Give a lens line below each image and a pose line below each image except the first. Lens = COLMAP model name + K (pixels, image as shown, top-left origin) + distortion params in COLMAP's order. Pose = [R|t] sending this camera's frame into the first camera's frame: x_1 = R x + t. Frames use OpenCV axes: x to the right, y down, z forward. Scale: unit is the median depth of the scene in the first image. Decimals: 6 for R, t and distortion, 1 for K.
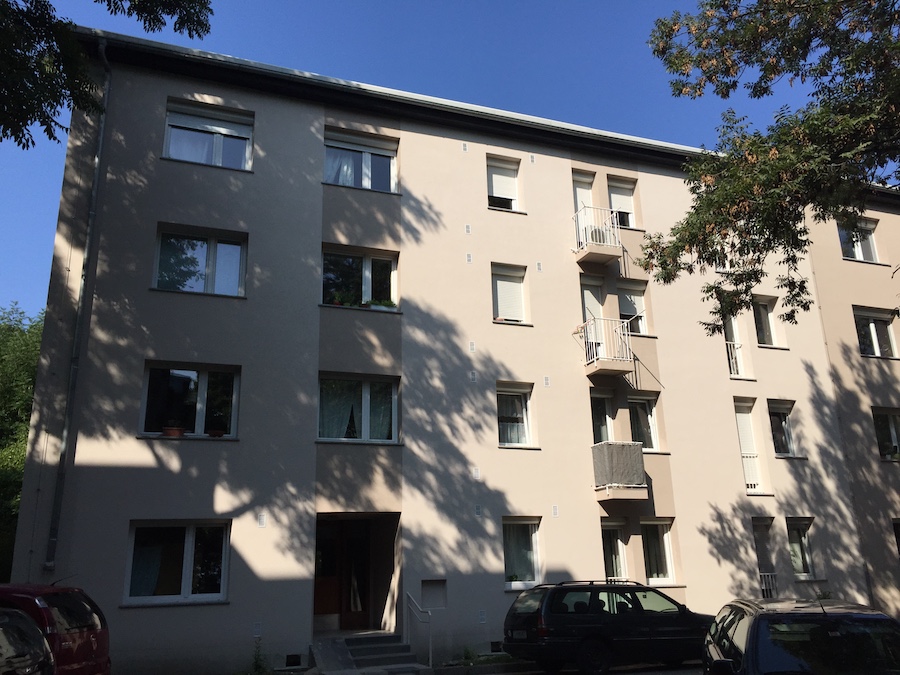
lens RADIAL K [[754.1, 0, 450.0], [0, 754.1, 337.5], [0, 0, 1]] dist [-0.003116, 0.004395]
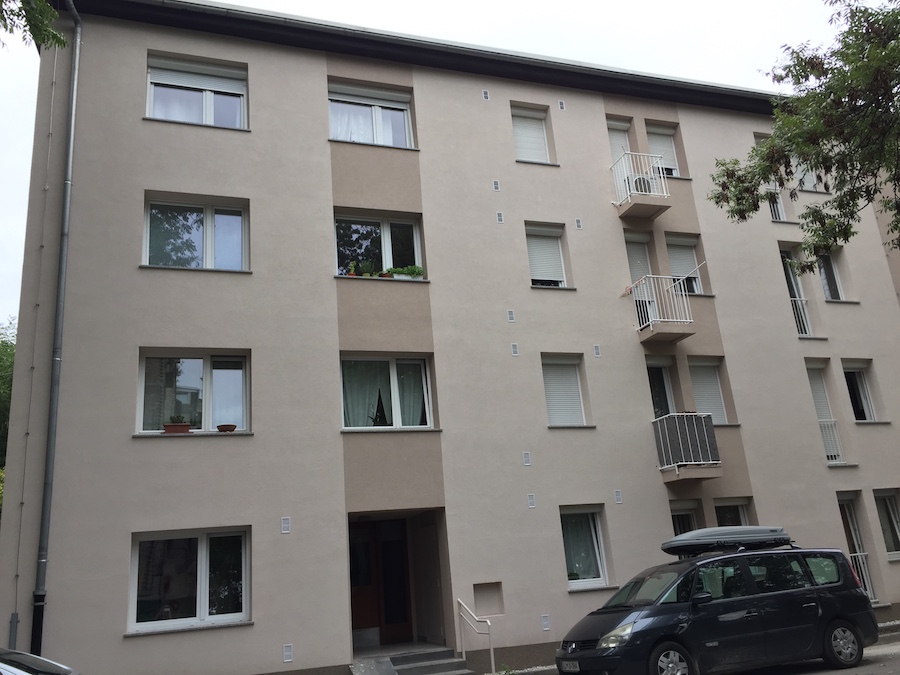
lens RADIAL K [[770.0, 0, 450.0], [0, 770.0, 337.5], [0, 0, 1]] dist [0.002820, -0.006095]
pose [[0.998083, -0.060286, -0.014032, -0.028590], [0.060344, 0.998170, 0.003783, 0.028306], [0.013778, -0.004623, 0.999894, 0.097586]]
